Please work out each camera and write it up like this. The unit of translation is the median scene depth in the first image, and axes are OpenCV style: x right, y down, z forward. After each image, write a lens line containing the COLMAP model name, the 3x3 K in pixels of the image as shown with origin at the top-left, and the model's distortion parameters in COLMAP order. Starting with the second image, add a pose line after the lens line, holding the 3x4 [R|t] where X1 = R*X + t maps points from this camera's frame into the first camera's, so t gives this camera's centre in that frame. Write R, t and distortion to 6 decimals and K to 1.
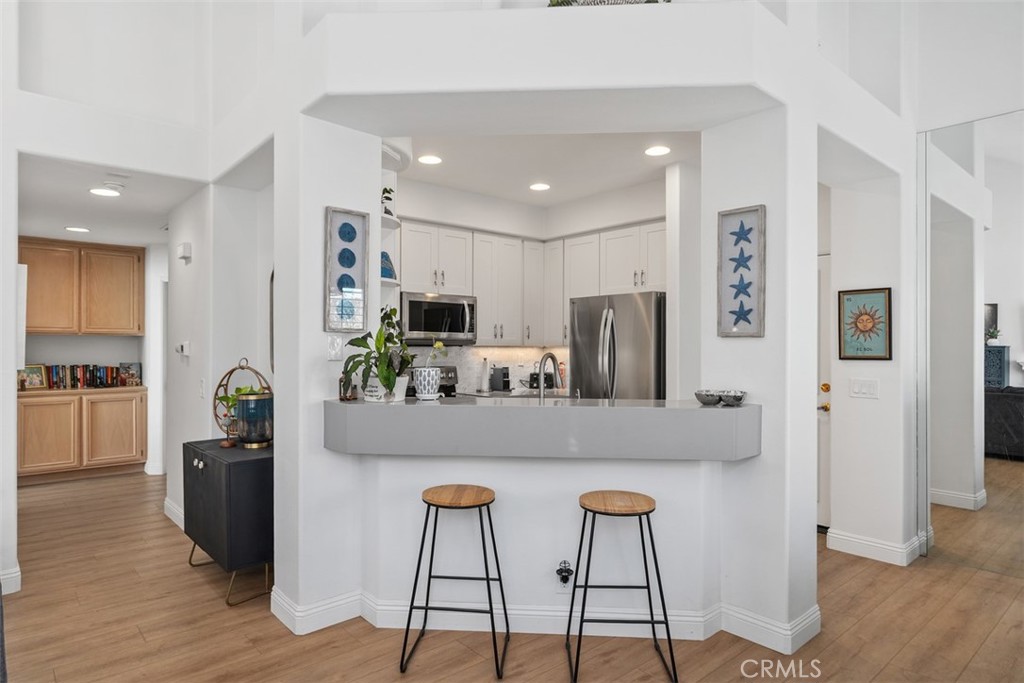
lens RADIAL K [[594.9, 0, 510.4], [0, 594.9, 343.7], [0, 0, 1]] dist [-0.003521, -0.000886]
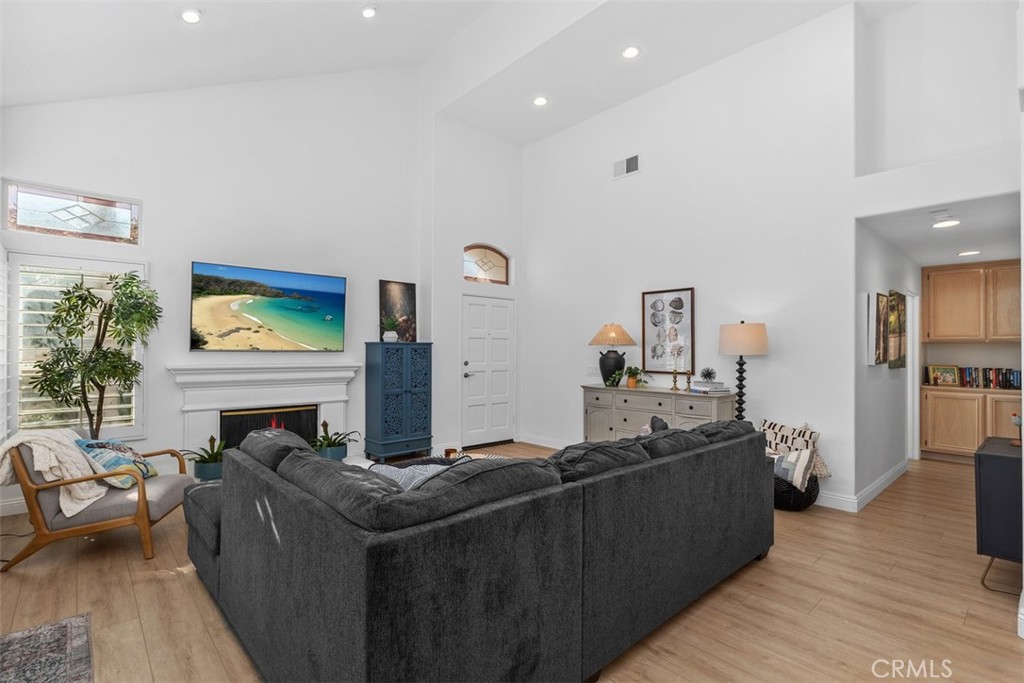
lens RADIAL K [[484.4, 0, 512.0], [0, 484.4, 341.5], [0, 0, 1]] dist [-0.000746, -0.000648]
pose [[0.011735, -0.017822, -0.999772, 0.228662], [-0.007382, 0.999812, -0.017909, 0.009416], [0.999904, 0.007590, 0.011602, 0.071667]]
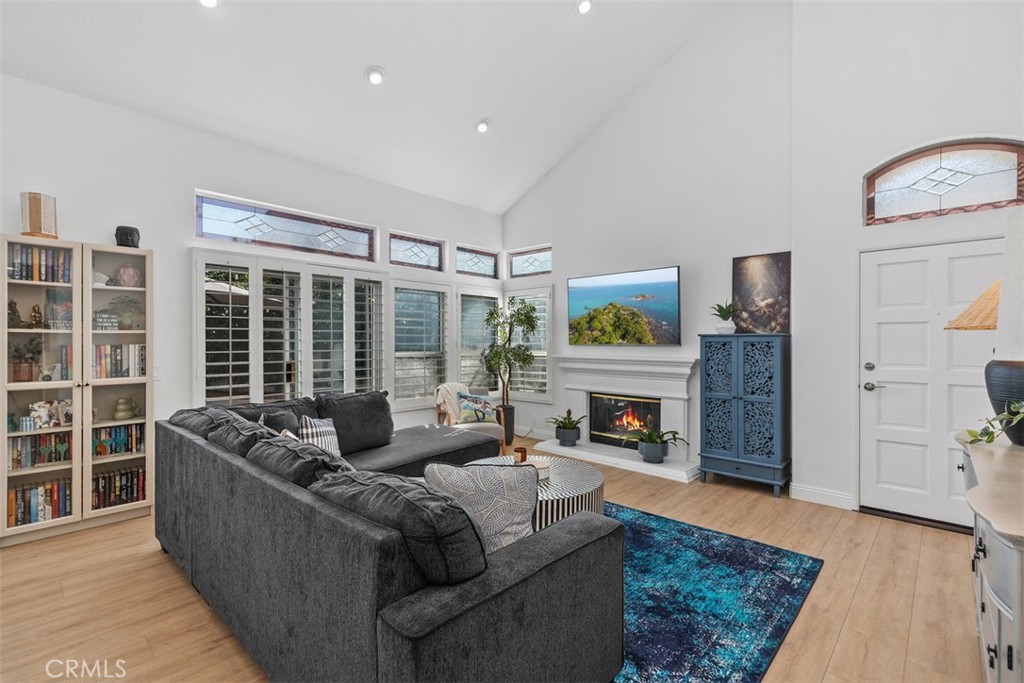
lens RADIAL K [[463.4, 0, 512.0], [0, 463.4, 341.5], [0, 0, 1]] dist [0.001327, -0.000086]
pose [[-0.995681, -0.003194, -0.092783, -0.376728], [-0.003244, 0.999995, 0.000382, 0.007489], [0.092782, 0.000681, -0.995686, 0.592560]]
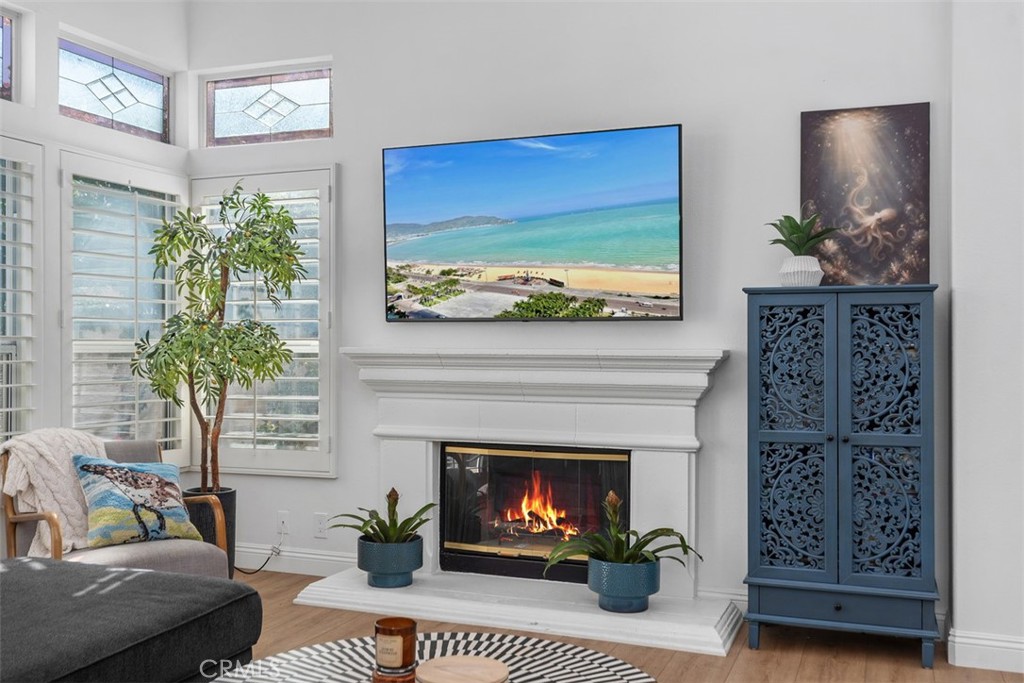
lens RADIAL K [[986.2, 0, 512.0], [0, 986.2, 341.5], [0, 0, 1]] dist [-0.000122, 0.001550]
pose [[-0.887698, -0.005368, -0.460396, -0.303894], [-0.004316, 0.999985, -0.003338, 0.035723], [0.460407, -0.000976, -0.887708, 0.364826]]
